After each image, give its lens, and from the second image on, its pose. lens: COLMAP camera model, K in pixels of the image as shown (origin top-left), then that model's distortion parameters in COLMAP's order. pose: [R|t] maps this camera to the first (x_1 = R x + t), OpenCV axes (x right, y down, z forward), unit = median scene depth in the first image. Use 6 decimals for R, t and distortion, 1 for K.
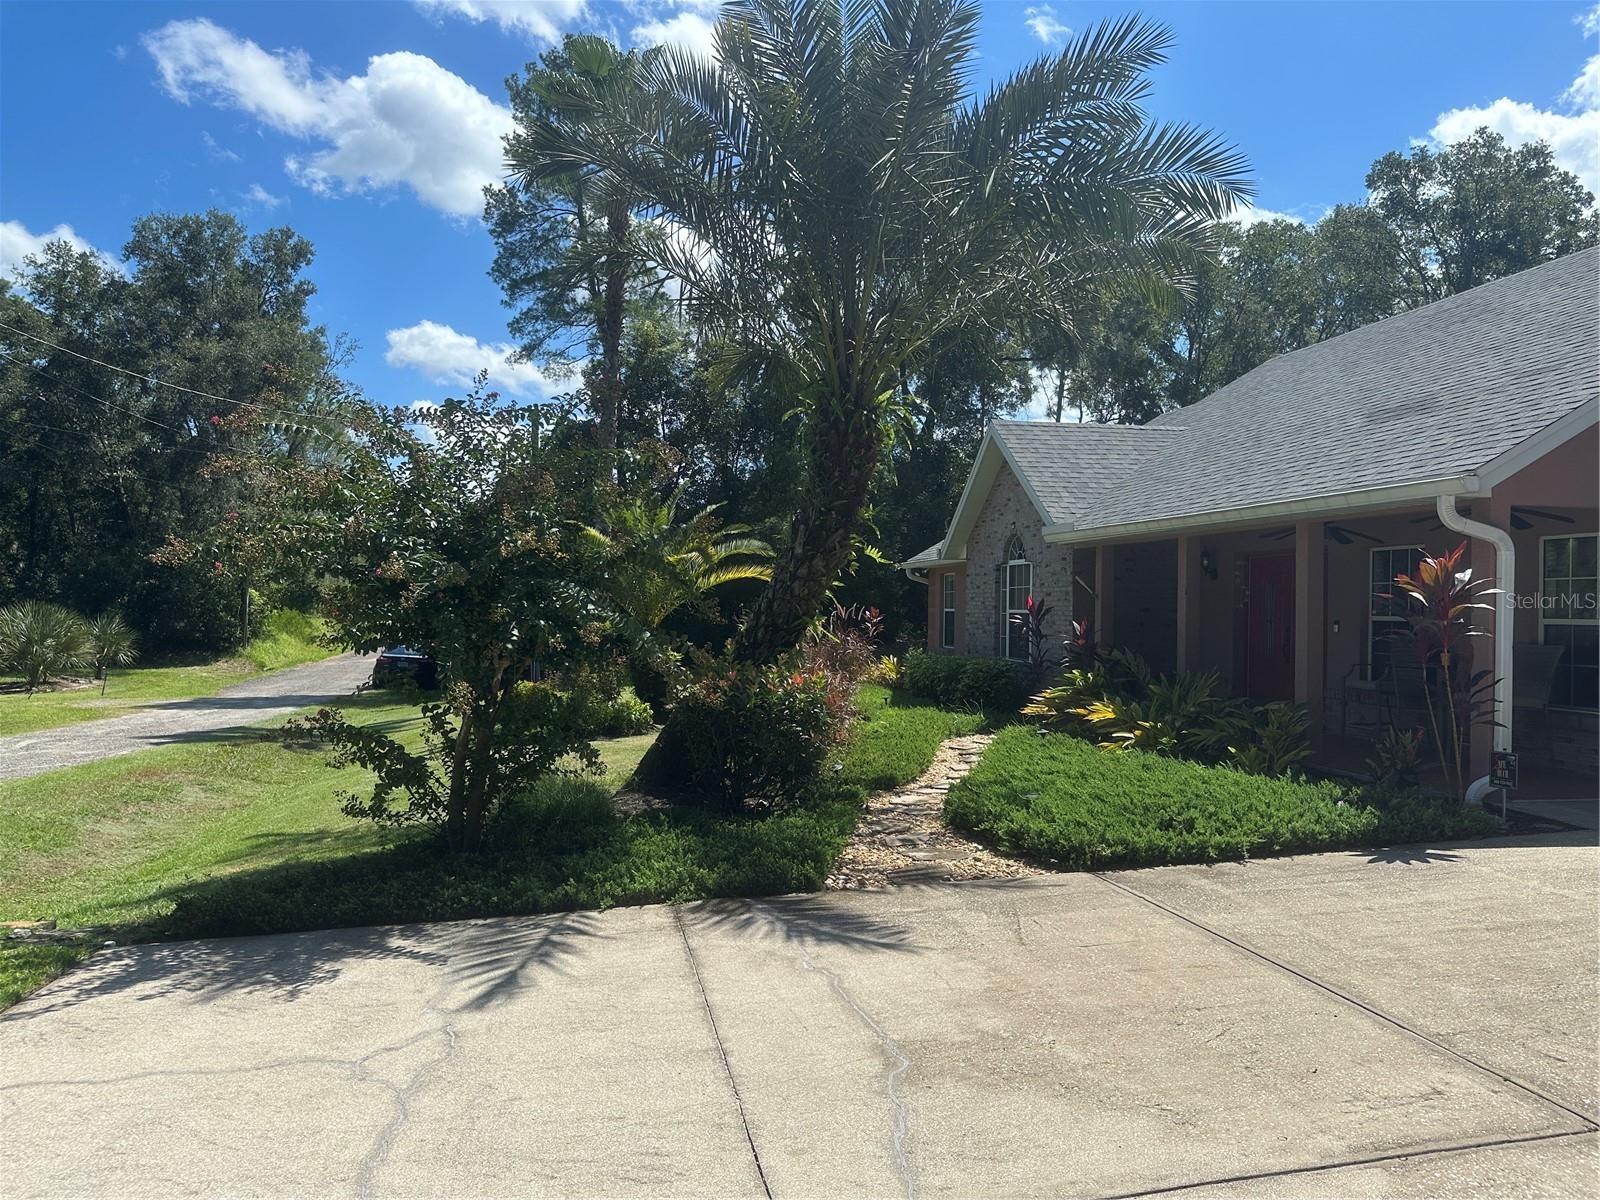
lens RADIAL K [[1135.7, 0, 791.7], [0, 1135.7, 606.9], [0, 0, 1]] dist [0.053757, -0.058475]
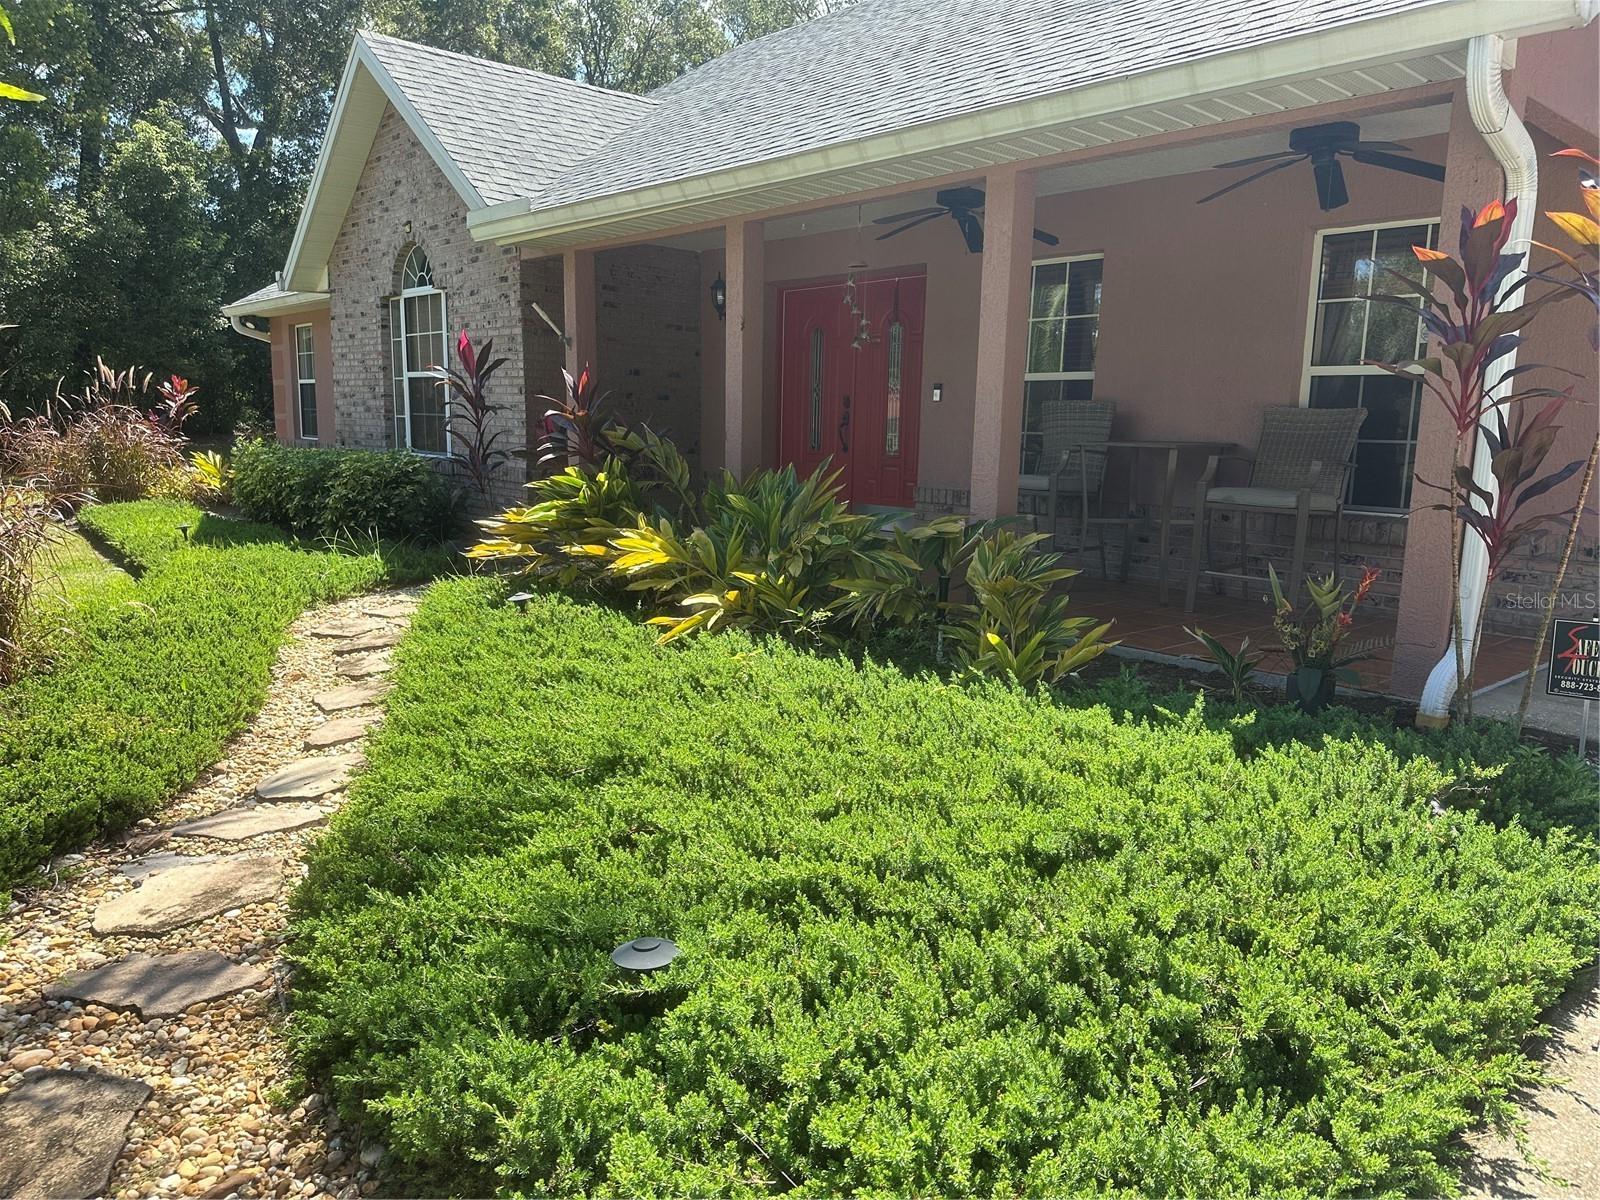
lens RADIAL K [[1135.7, 0, 791.7], [0, 1135.7, 606.9], [0, 0, 1]] dist [0.053757, -0.058475]
pose [[0.864644, -0.080615, 0.495875, 0.061253], [-0.006599, 0.985134, 0.171661, 0.022894], [-0.502342, -0.151698, 0.851258, 0.400342]]
